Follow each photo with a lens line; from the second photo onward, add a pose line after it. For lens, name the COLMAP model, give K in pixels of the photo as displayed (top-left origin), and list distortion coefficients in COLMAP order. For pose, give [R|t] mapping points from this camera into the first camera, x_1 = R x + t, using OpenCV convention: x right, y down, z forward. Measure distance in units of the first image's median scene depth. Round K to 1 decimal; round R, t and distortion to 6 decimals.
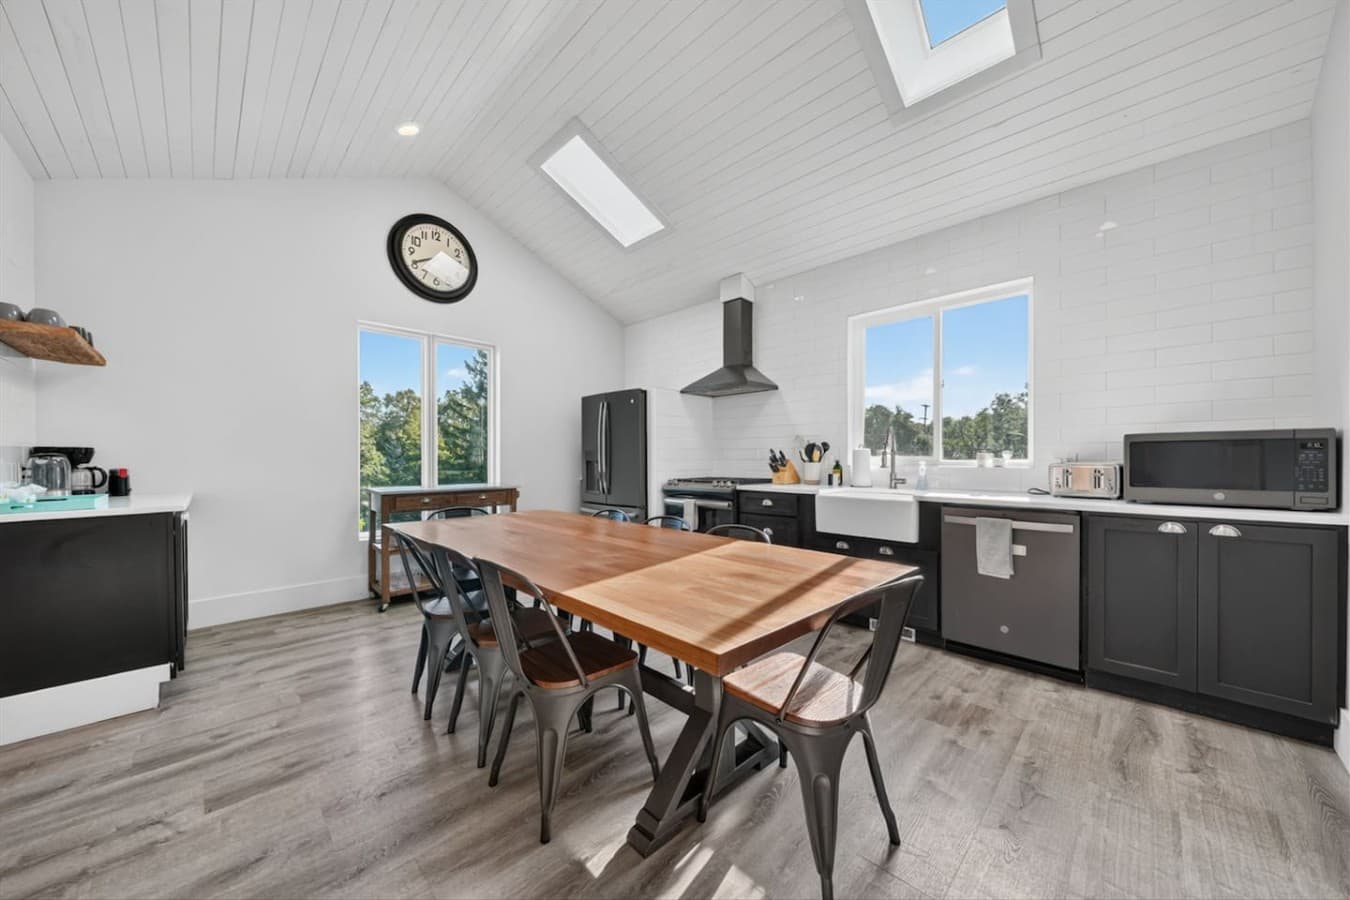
lens RADIAL K [[460.6, 0, 681.9], [0, 460.6, 459.2], [0, 0, 1]] dist [0.001122, 0.000027]
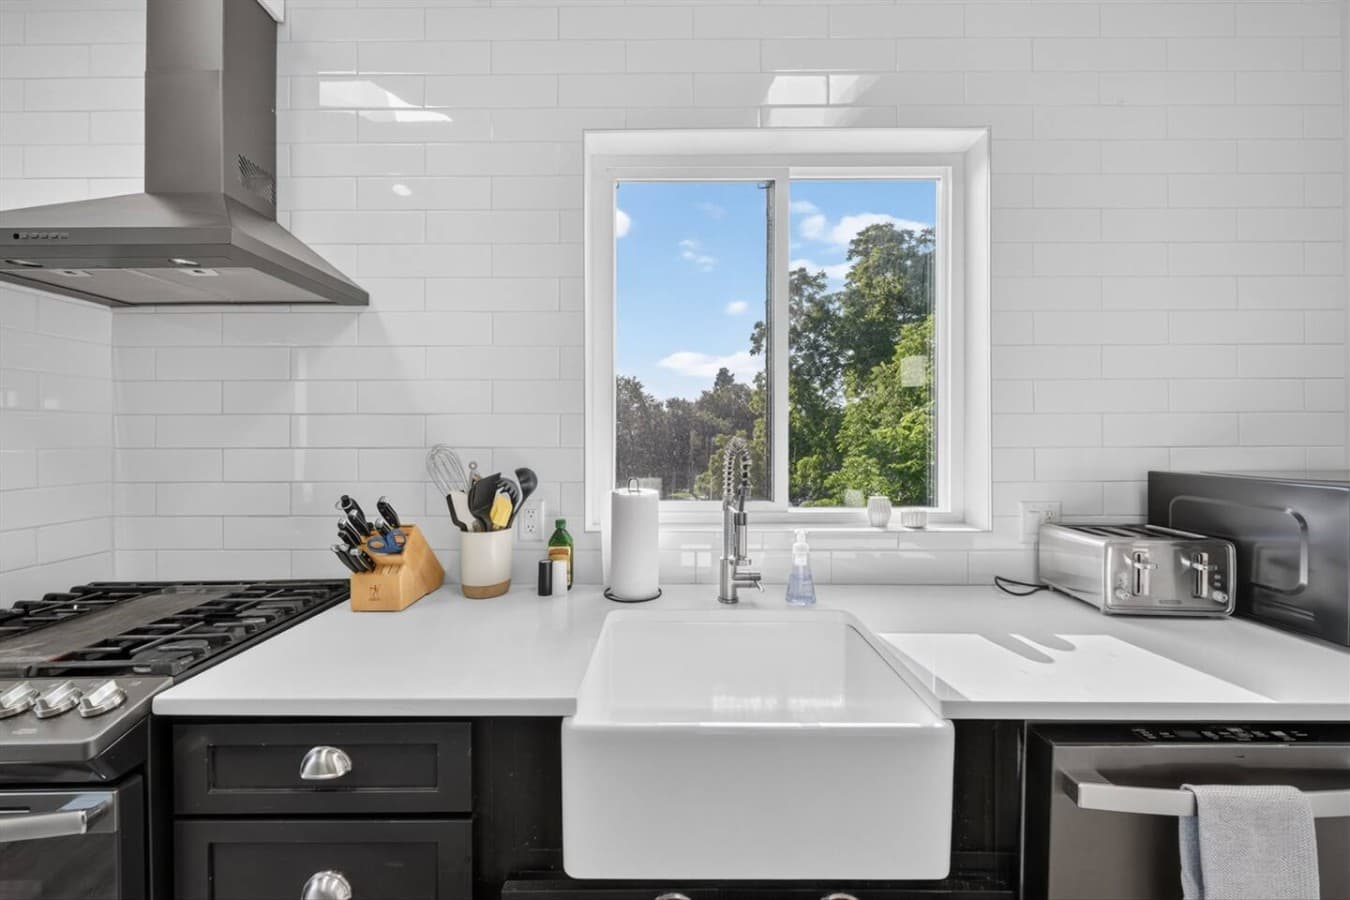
lens RADIAL K [[505.2, 0, 668.5], [0, 505.2, 446.8], [0, 0, 1]] dist [0.000863, -0.000063]
pose [[0.733970, -0.000533, 0.679182, 0.128953], [0.001484, 0.999999, -0.000818, -0.053223], [-0.679180, 0.001608, 0.733970, 0.637809]]
